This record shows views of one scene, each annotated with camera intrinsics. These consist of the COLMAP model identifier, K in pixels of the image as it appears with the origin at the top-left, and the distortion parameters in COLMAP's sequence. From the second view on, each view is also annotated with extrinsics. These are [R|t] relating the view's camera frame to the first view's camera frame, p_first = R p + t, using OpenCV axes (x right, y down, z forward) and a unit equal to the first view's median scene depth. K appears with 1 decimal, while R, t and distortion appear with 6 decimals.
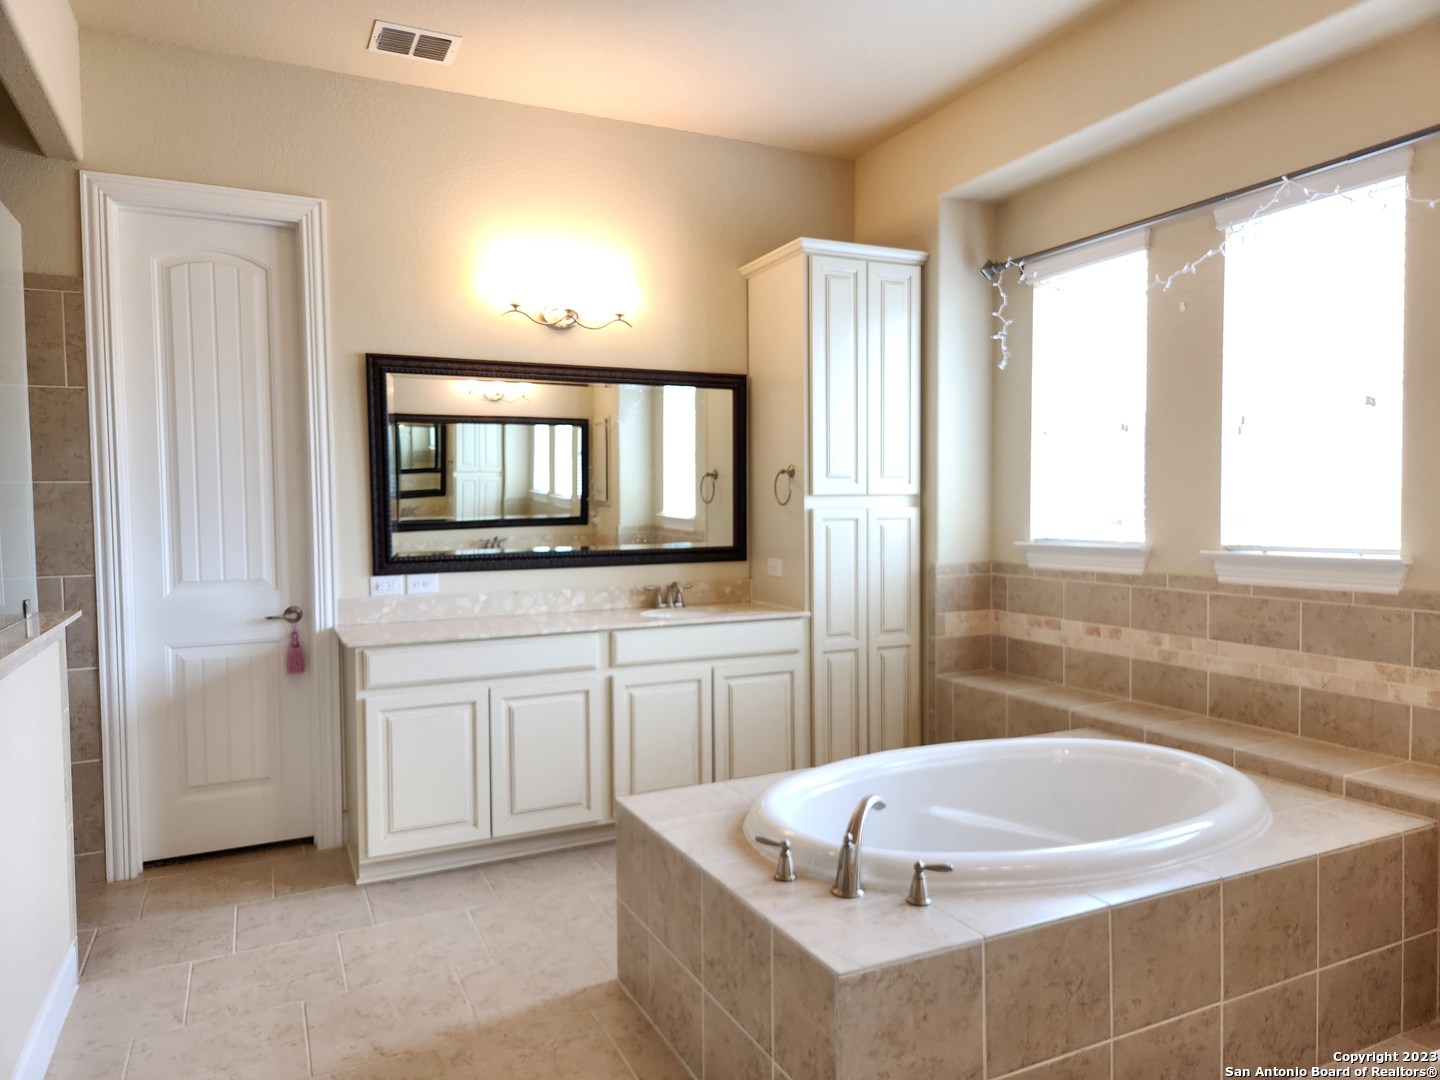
lens RADIAL K [[969.4, 0, 715.9], [0, 969.4, 551.3], [0, 0, 1]] dist [0.058556, -0.032017]
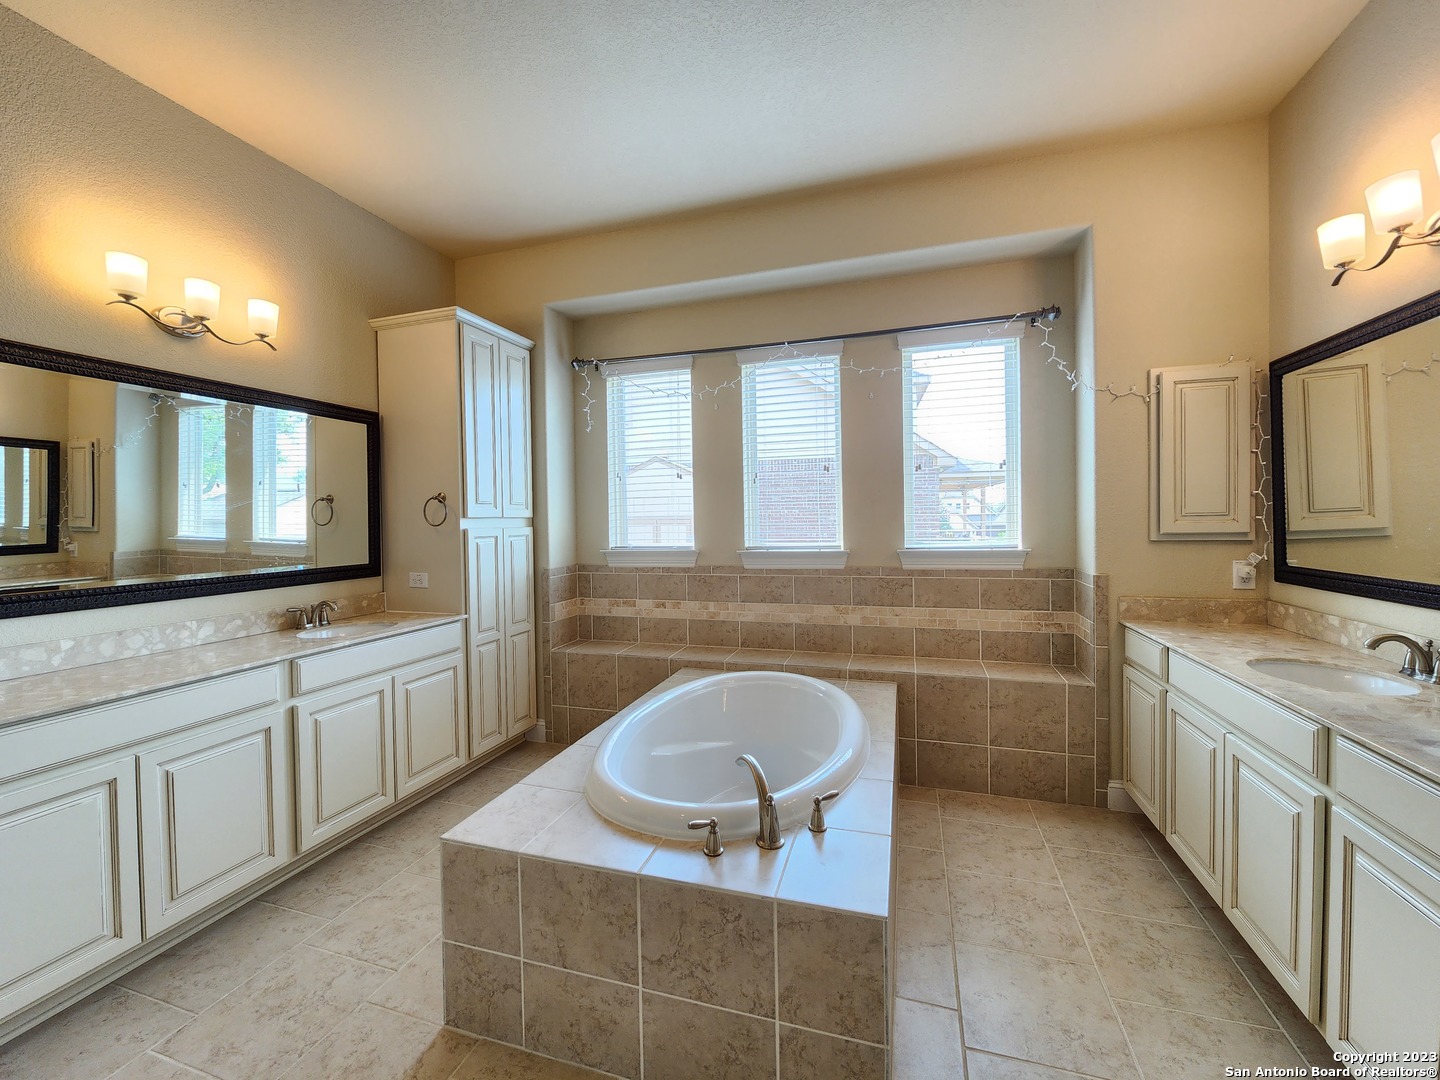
lens RADIAL K [[586.2, 0, 722.4], [0, 586.2, 532.7], [0, 0, 1]] dist [0.000068, -0.000581]
pose [[0.687073, -0.017333, 0.726381, -0.223632], [0.044916, 0.998817, -0.018652, -0.011807], [-0.725198, 0.045441, 0.687039, 0.276732]]
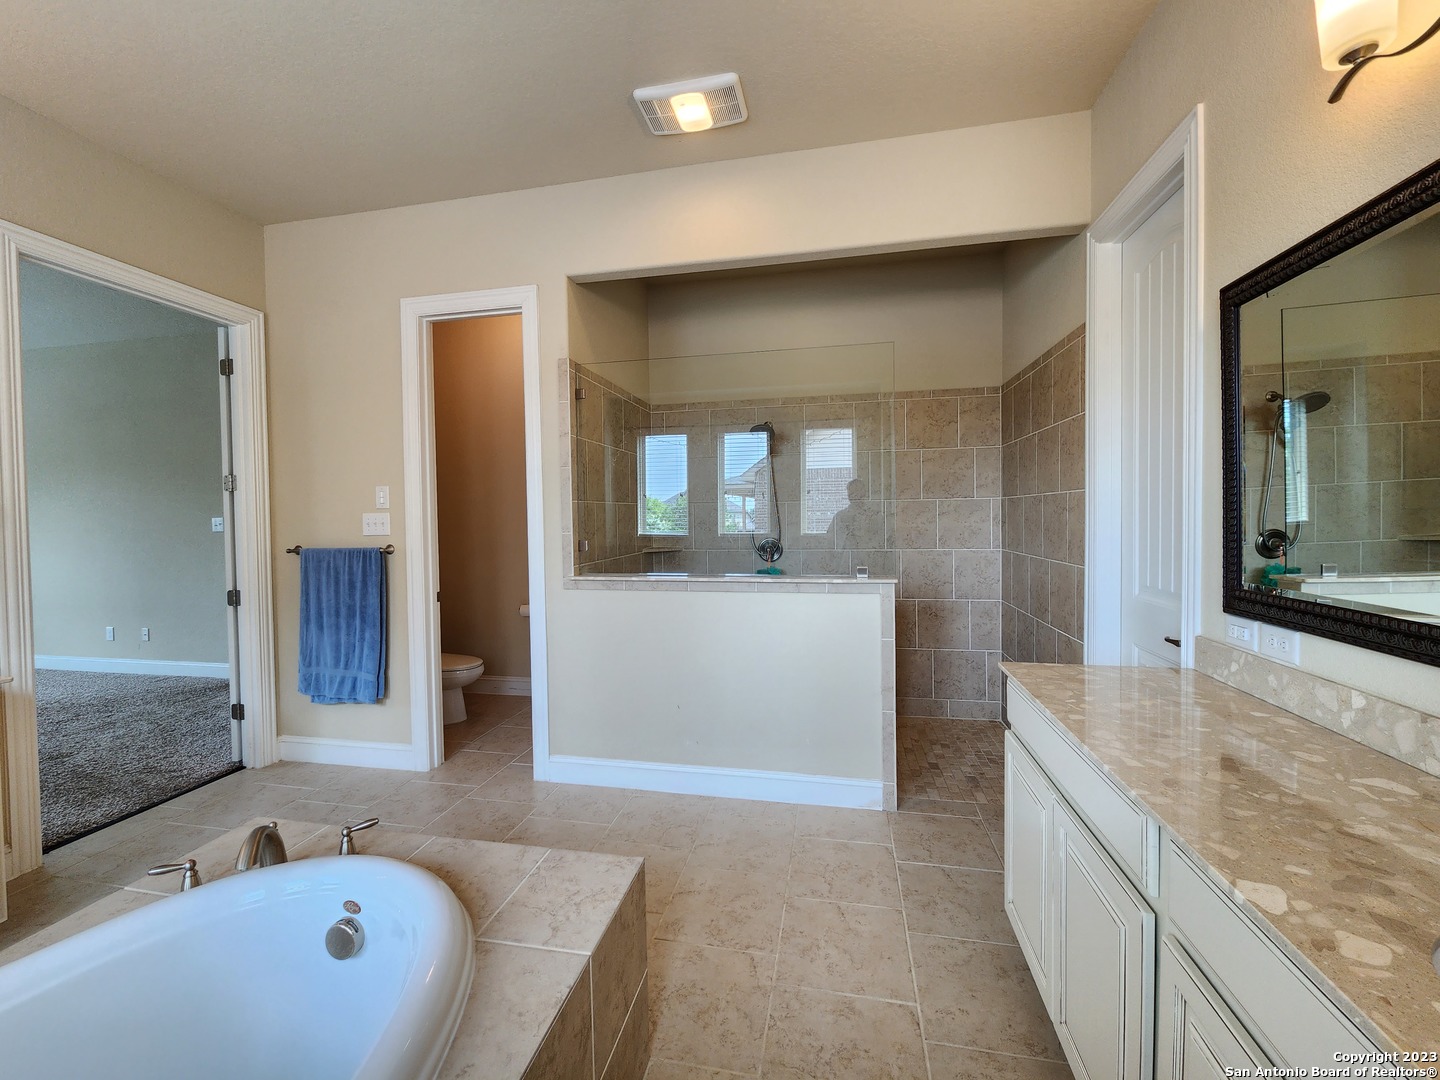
lens RADIAL K [[586.2, 0, 728.6], [0, 586.2, 532.7], [0, 0, 1]] dist [0.000068, -0.000581]
pose [[-0.599792, 0.037065, -0.799297, 0.180941], [-0.019596, 0.997947, 0.060981, -0.048336], [0.799916, 0.052239, -0.597834, 0.947710]]
